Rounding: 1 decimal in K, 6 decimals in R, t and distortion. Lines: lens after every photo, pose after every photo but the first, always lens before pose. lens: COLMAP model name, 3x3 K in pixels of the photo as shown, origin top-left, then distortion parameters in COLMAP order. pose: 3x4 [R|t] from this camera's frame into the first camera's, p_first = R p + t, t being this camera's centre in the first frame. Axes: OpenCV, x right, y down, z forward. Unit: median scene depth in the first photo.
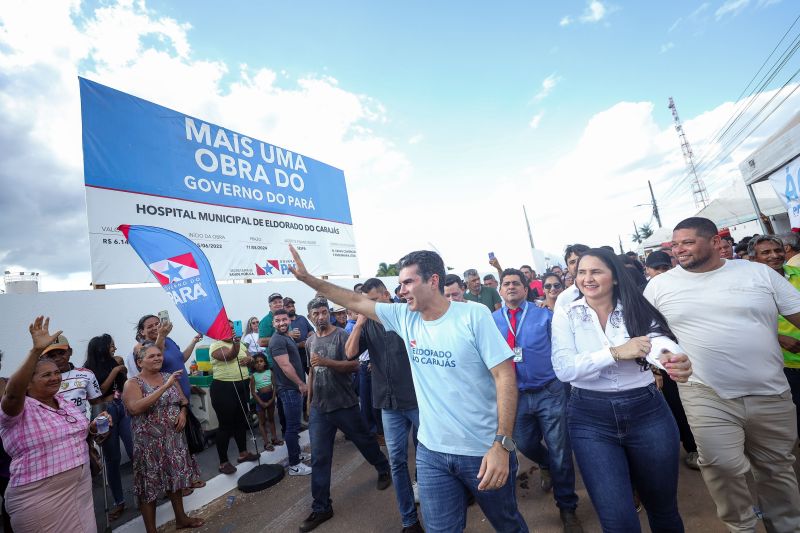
lens RADIAL K [[369.1, 0, 402.2], [0, 369.1, 262.0], [0, 0, 1]] dist [-0.002247, 0.008514]
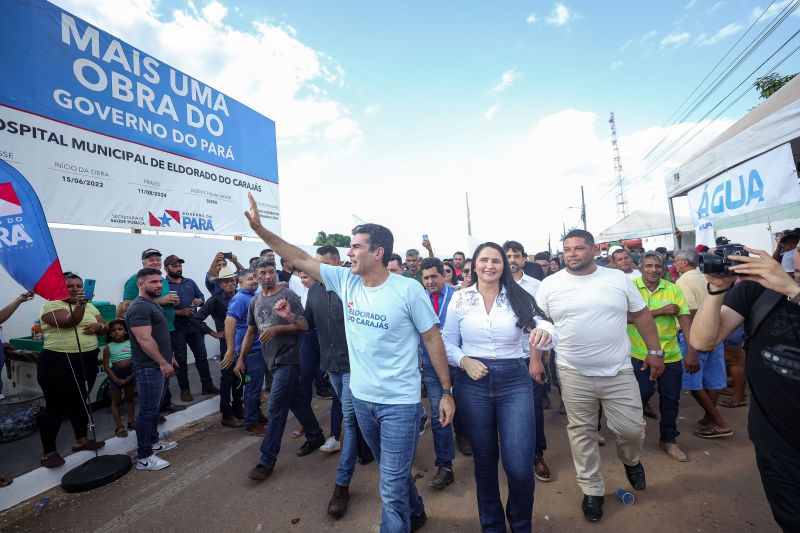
lens RADIAL K [[347.4, 0, 400.6], [0, 347.4, 259.5], [0, 0, 1]] dist [0.001653, 0.008366]
pose [[0.983760, 0.114430, 0.138283, 0.073070], [-0.123594, 0.990542, 0.059587, -0.005825], [-0.130157, -0.075711, 0.988599, 0.117205]]
